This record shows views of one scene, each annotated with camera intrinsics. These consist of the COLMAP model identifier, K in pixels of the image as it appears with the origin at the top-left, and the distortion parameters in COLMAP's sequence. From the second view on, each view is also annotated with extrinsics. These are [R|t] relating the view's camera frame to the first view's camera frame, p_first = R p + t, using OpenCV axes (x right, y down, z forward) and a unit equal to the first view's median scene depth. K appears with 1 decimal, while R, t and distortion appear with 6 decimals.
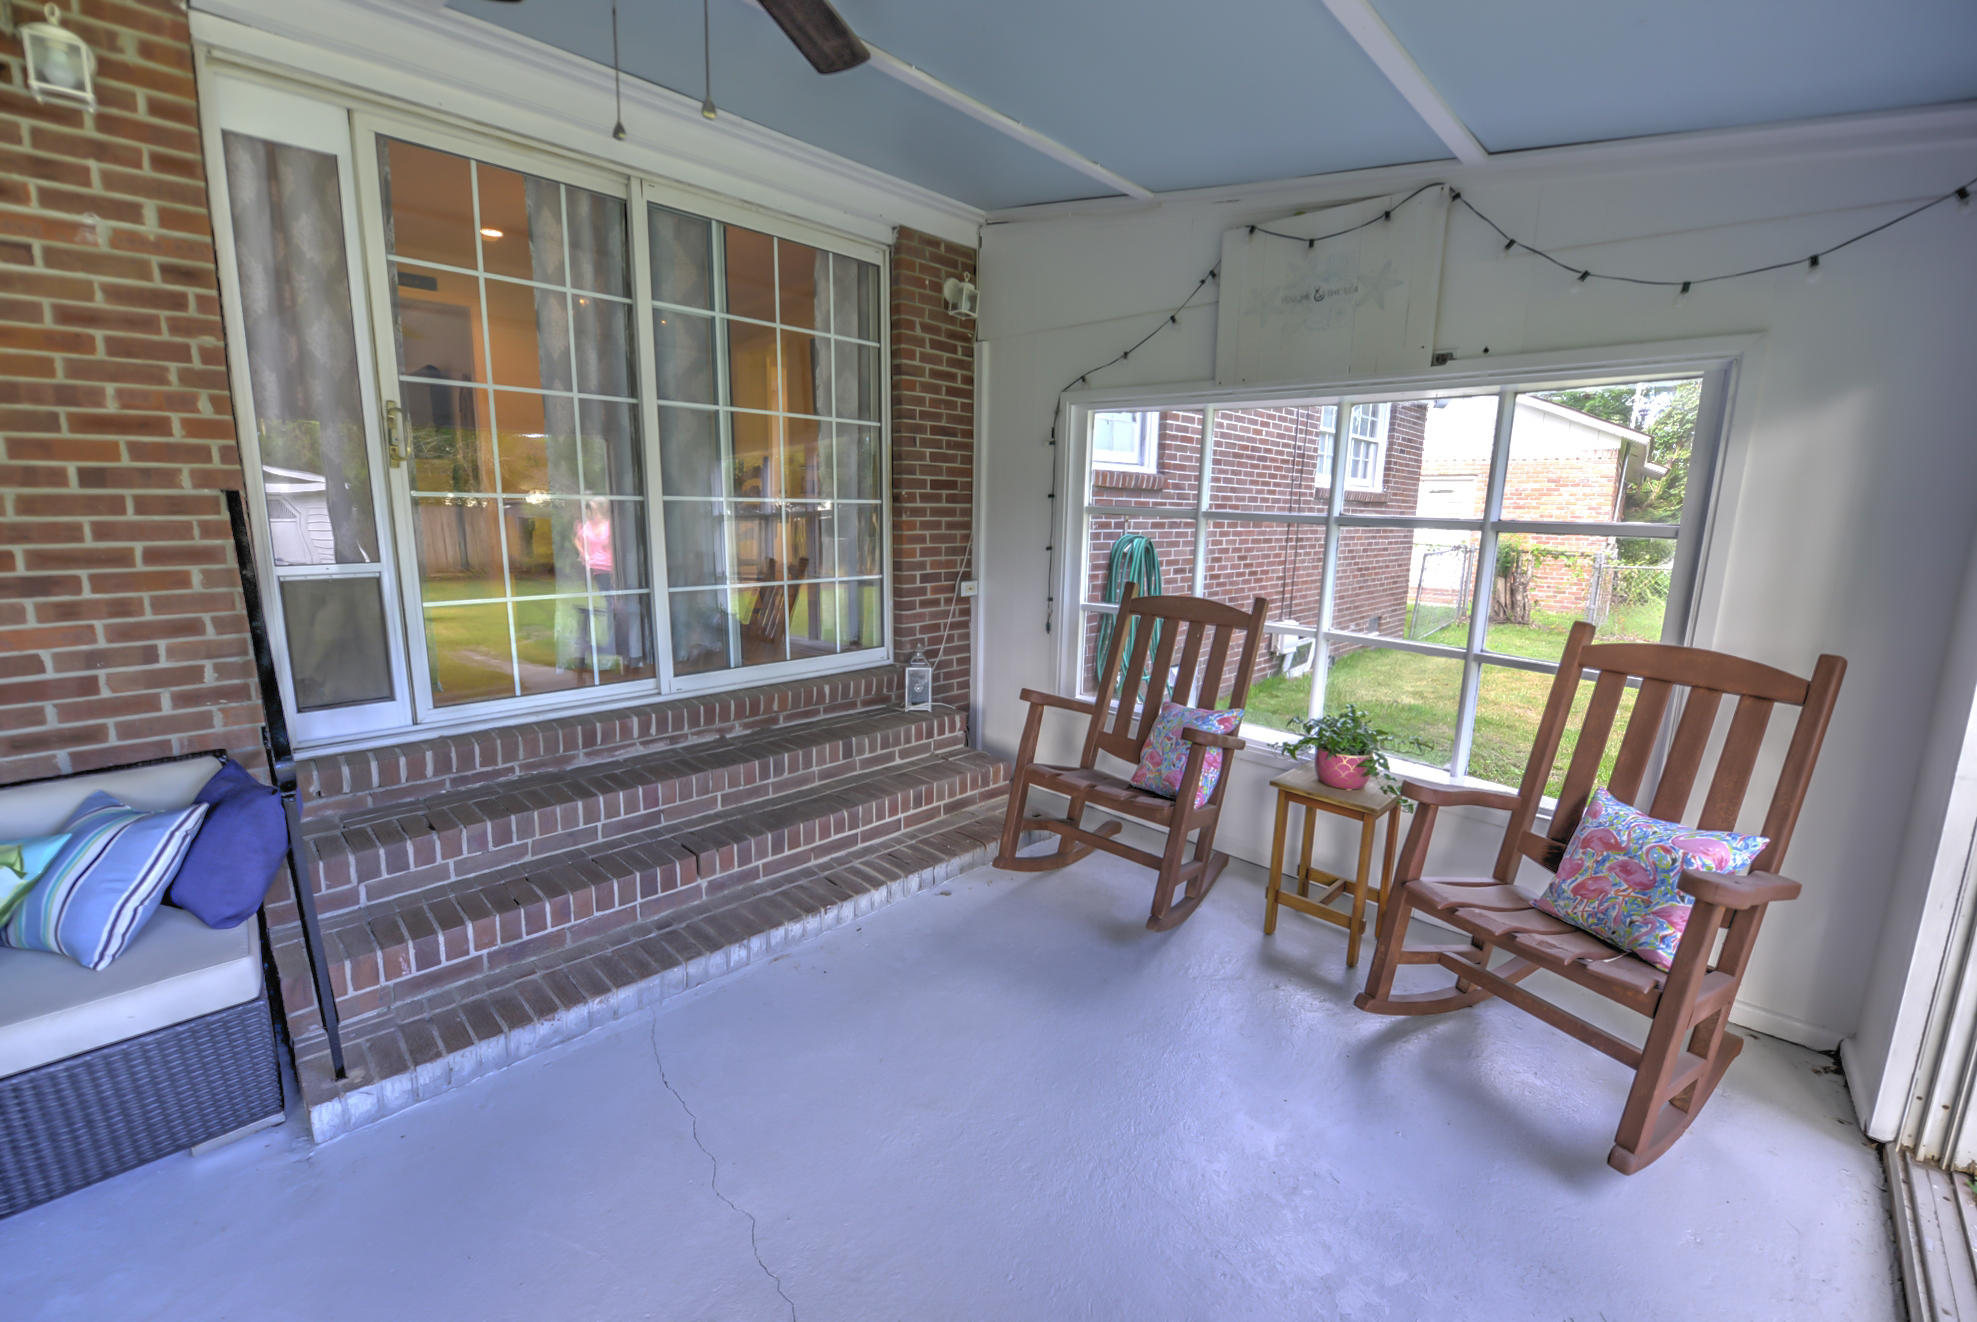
lens RADIAL K [[801.8, 0, 978.7], [0, 801.8, 652.4], [0, 0, 1]] dist [-0.016757, -0.000248]
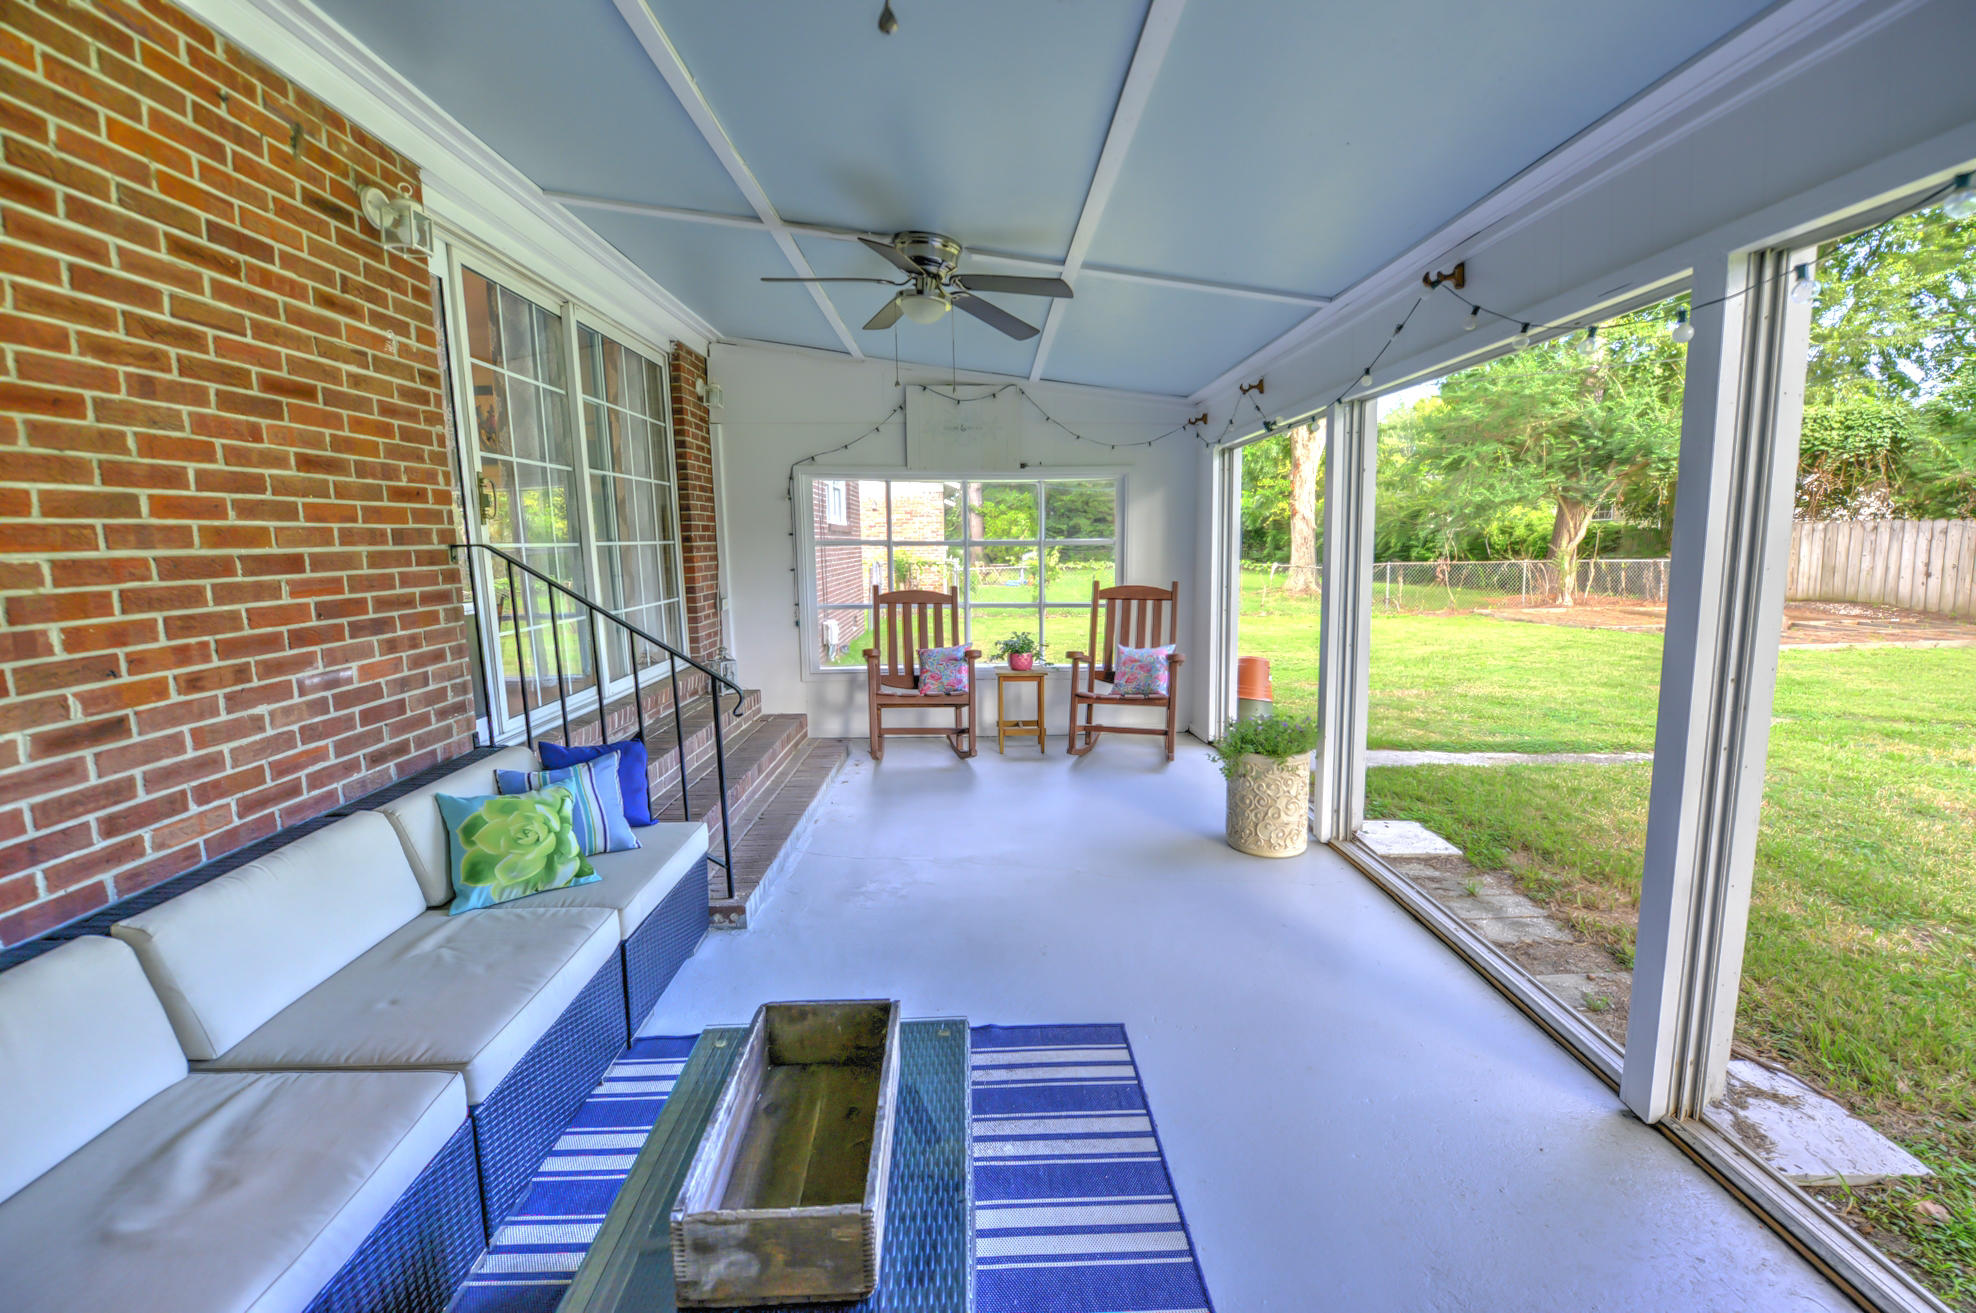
lens RADIAL K [[806.2, 0, 1000.4], [0, 806.2, 649.7], [0, 0, 1]] dist [-0.016848, -0.003044]
pose [[0.684413, -0.127671, 0.717829, -1.038673], [0.157255, 0.987225, 0.025650, 0.051988], [-0.711933, 0.095327, 0.695747, -0.398832]]
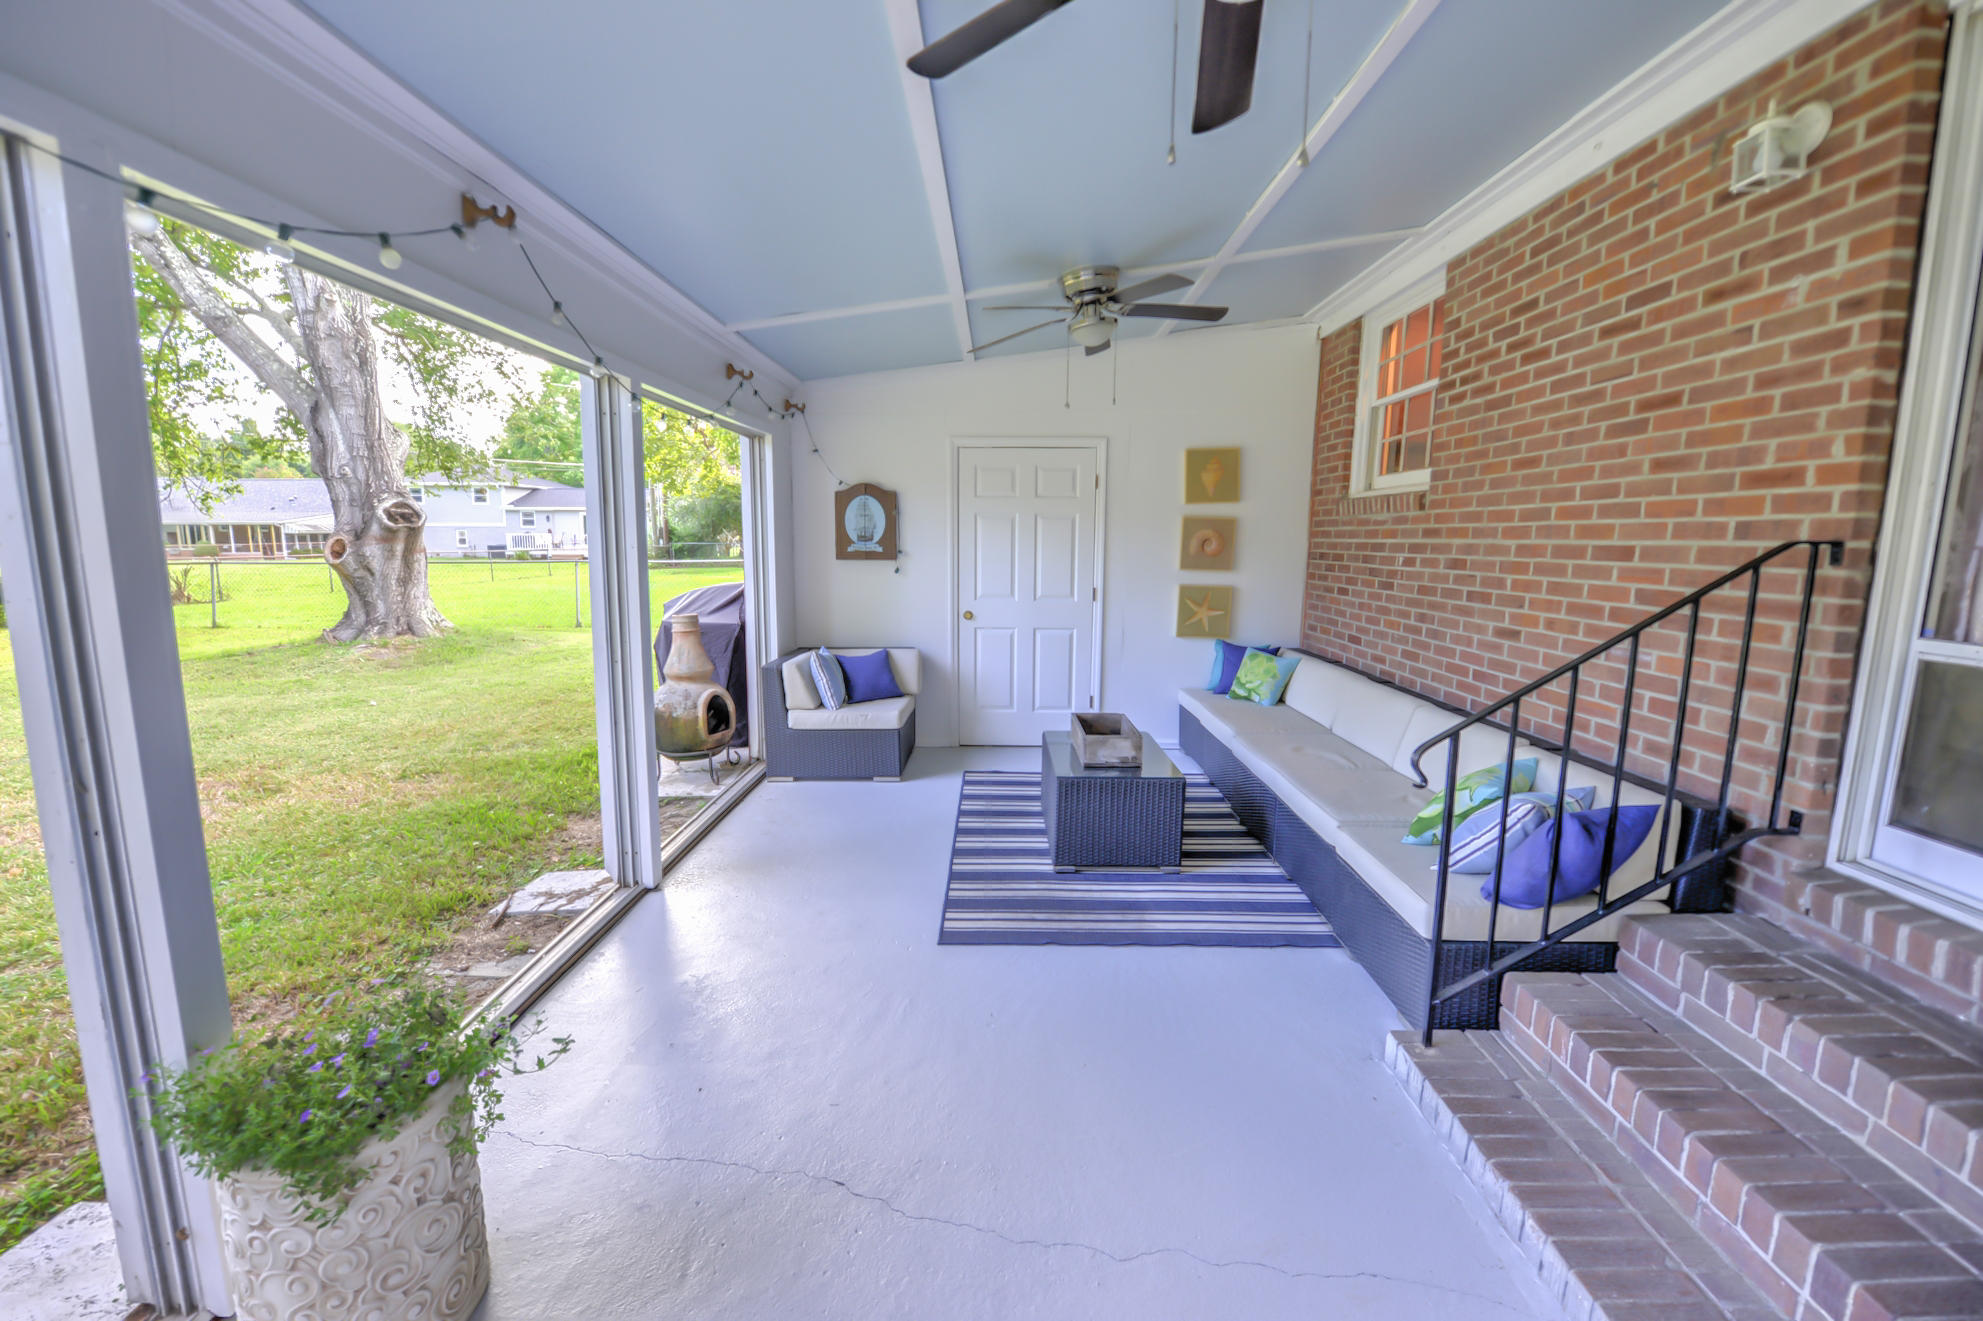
lens RADIAL K [[804.3, 0, 998.4], [0, 804.3, 661.6], [0, 0, 1]] dist [-0.016757, -0.000248]
pose [[-0.711686, 0.081171, -0.697793, 0.266447], [-0.149220, 0.953168, 0.263068, -0.136950], [0.686467, 0.291346, -0.666243, 0.791838]]
